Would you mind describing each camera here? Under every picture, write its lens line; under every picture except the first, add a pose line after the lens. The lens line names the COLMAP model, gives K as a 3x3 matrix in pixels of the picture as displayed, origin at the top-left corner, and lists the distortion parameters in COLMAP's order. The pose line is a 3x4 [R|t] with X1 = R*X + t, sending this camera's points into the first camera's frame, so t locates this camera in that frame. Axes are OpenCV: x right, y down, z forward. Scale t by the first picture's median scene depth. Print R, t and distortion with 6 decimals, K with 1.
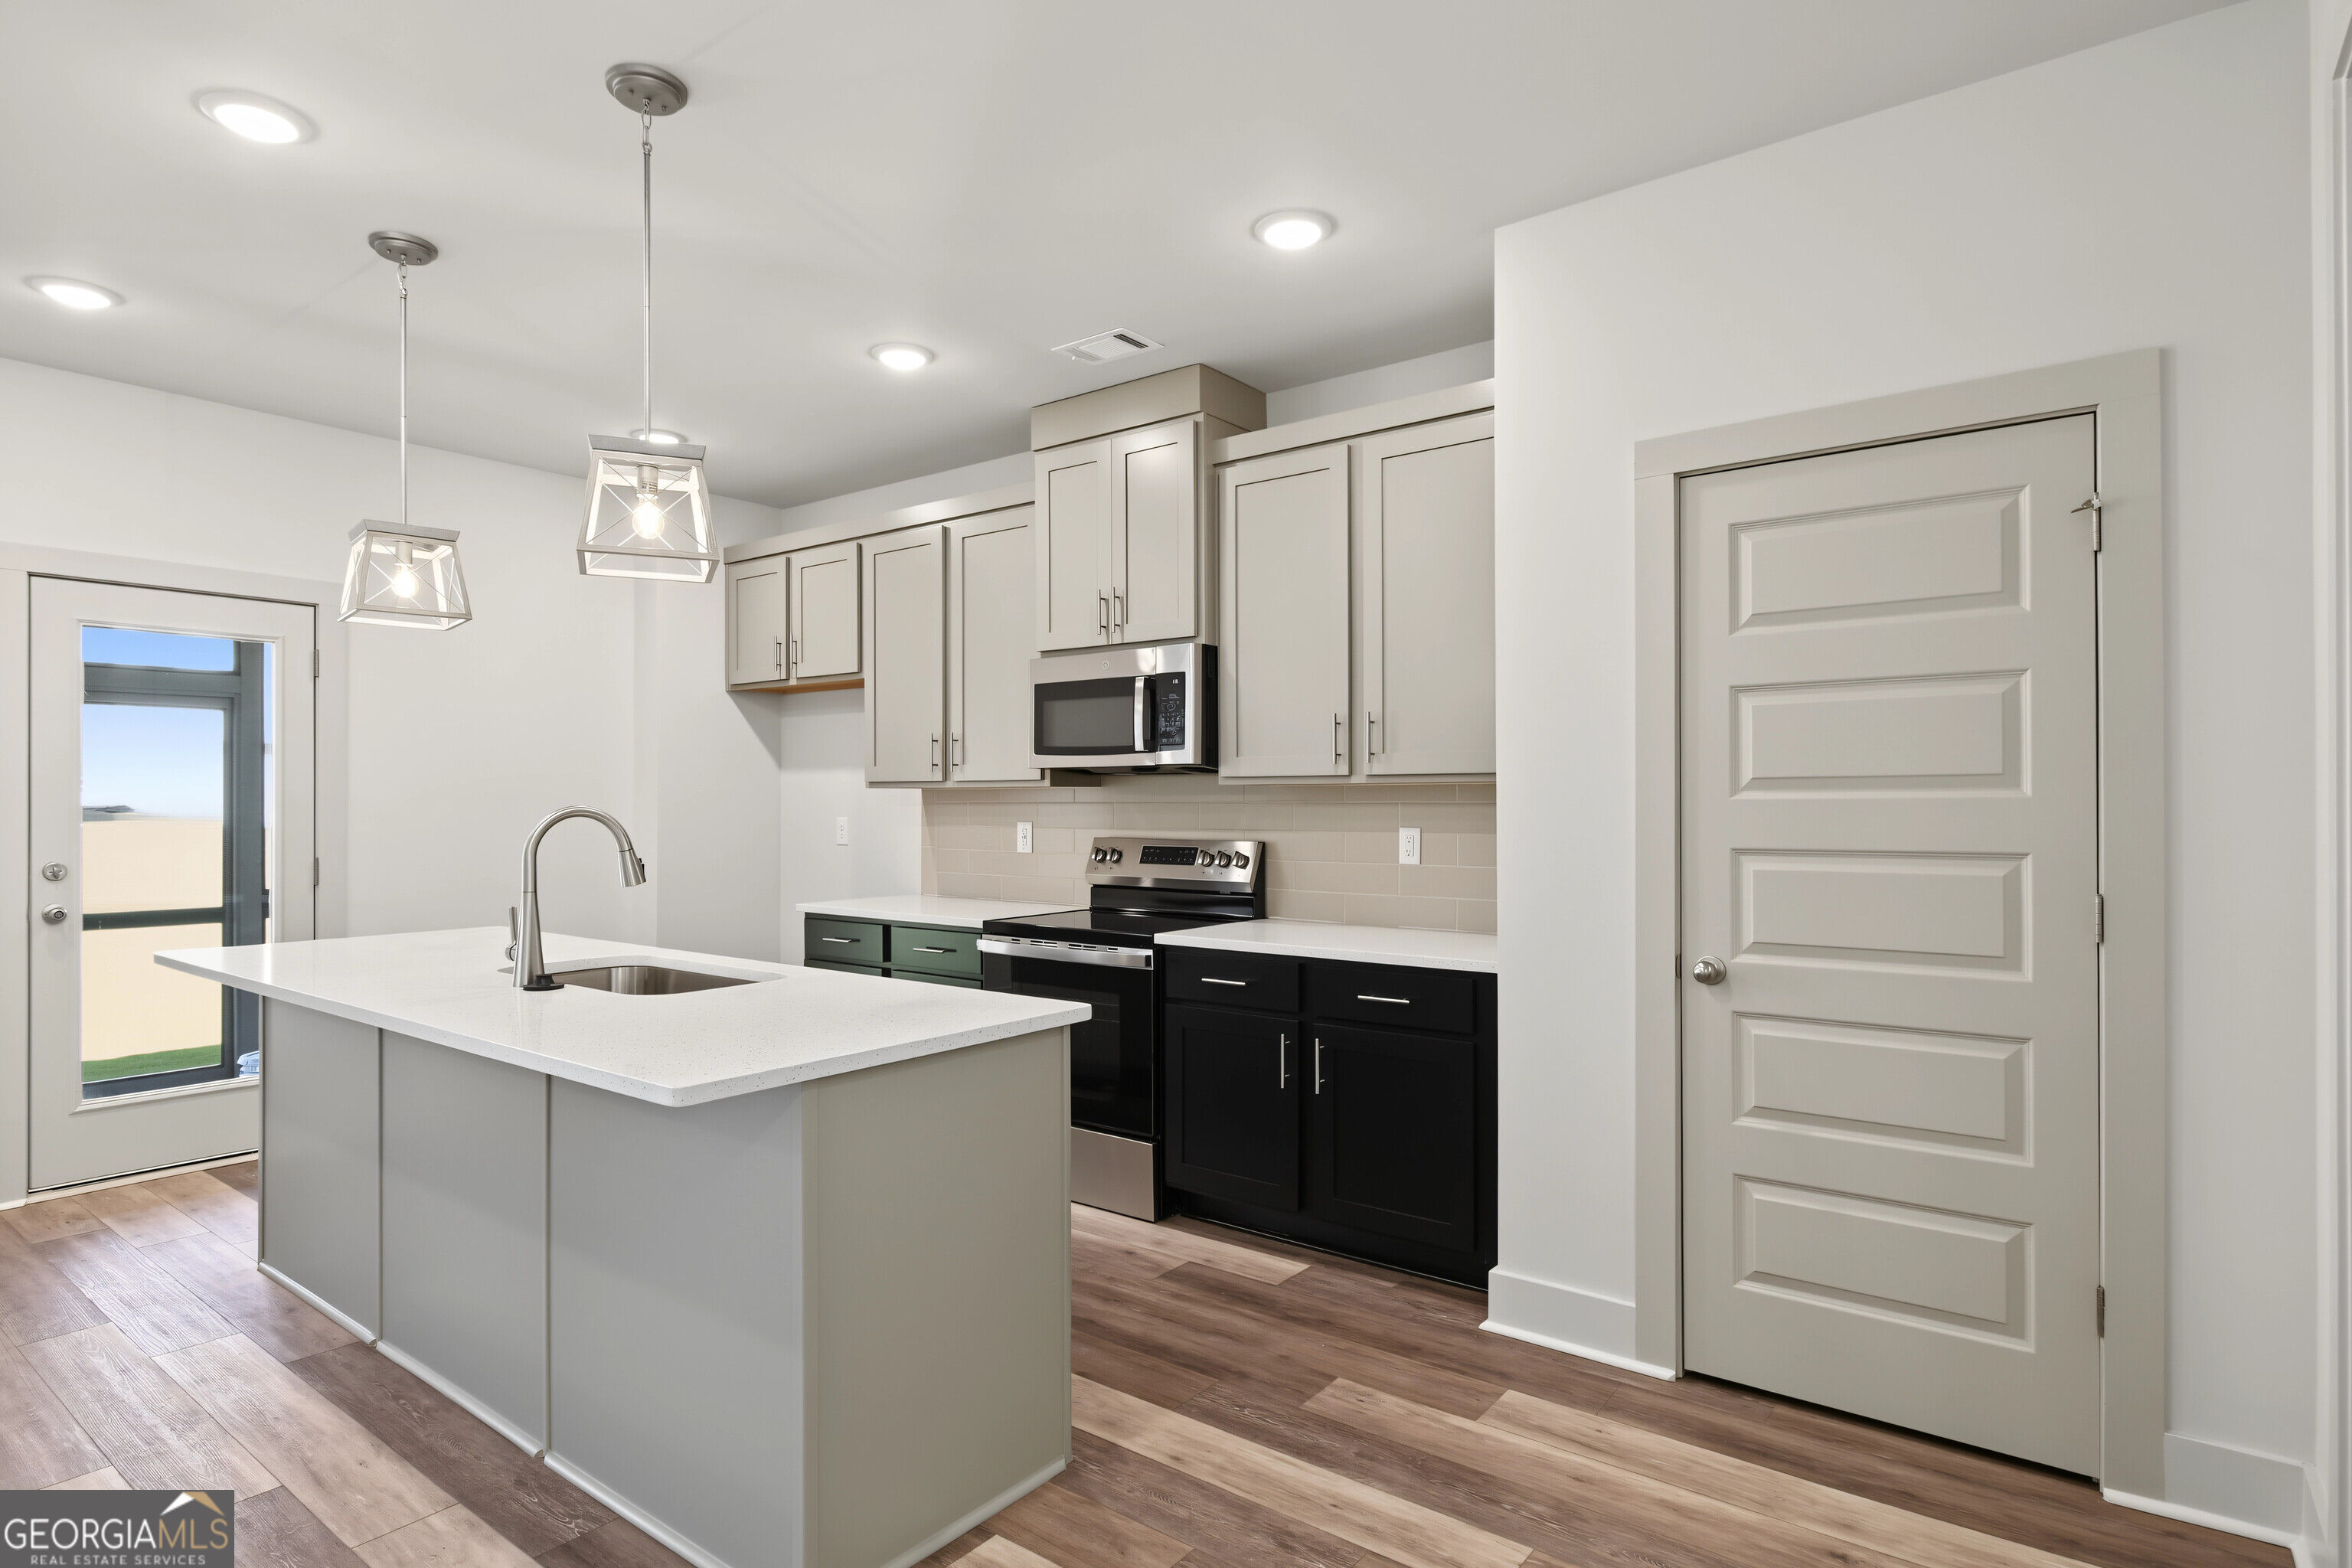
lens RADIAL K [[1284.7, 0, 1176.0], [0, 1284.7, 784.0], [0, 0, 1]] dist [-0.000489, -0.000286]
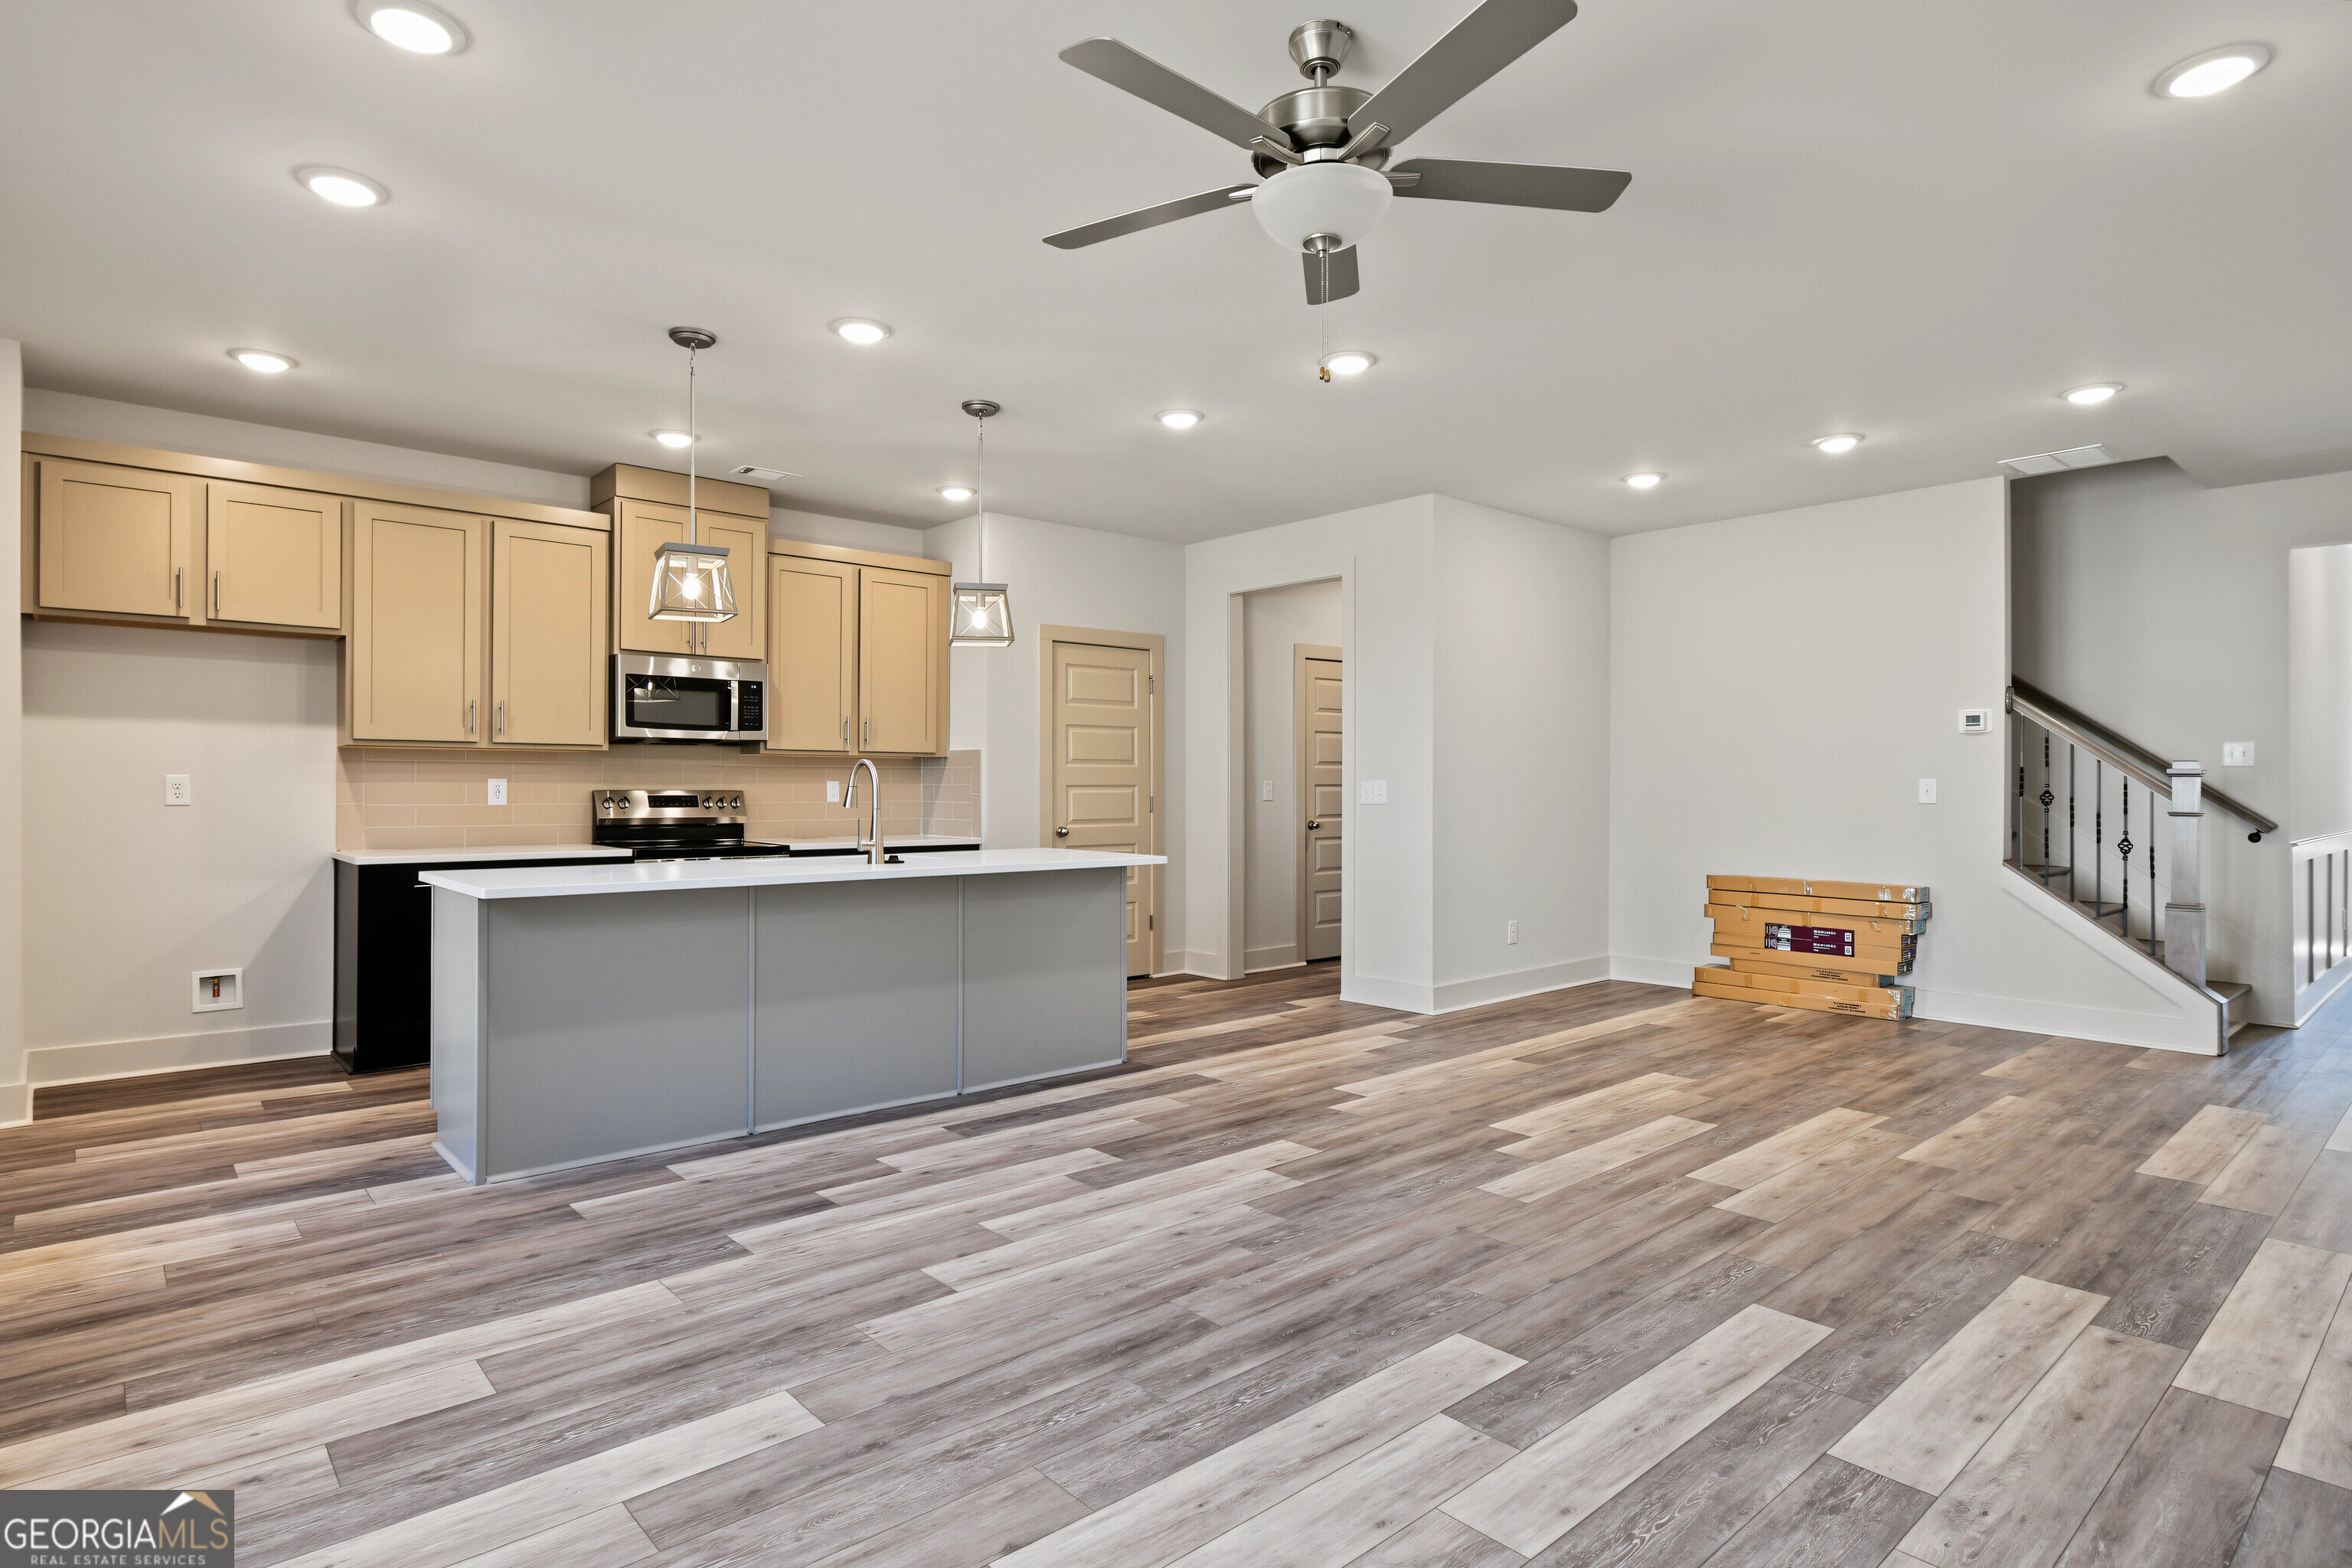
lens RADIAL K [[1284.7, 0, 1176.0], [0, 1284.7, 784.0], [0, 0, 1]] dist [-0.000489, -0.000286]
pose [[0.151545, 0.008476, 0.988414, -1.541991], [-0.011956, 0.999906, -0.006741, 0.045013], [-0.988378, -0.010796, 0.151632, 0.261299]]
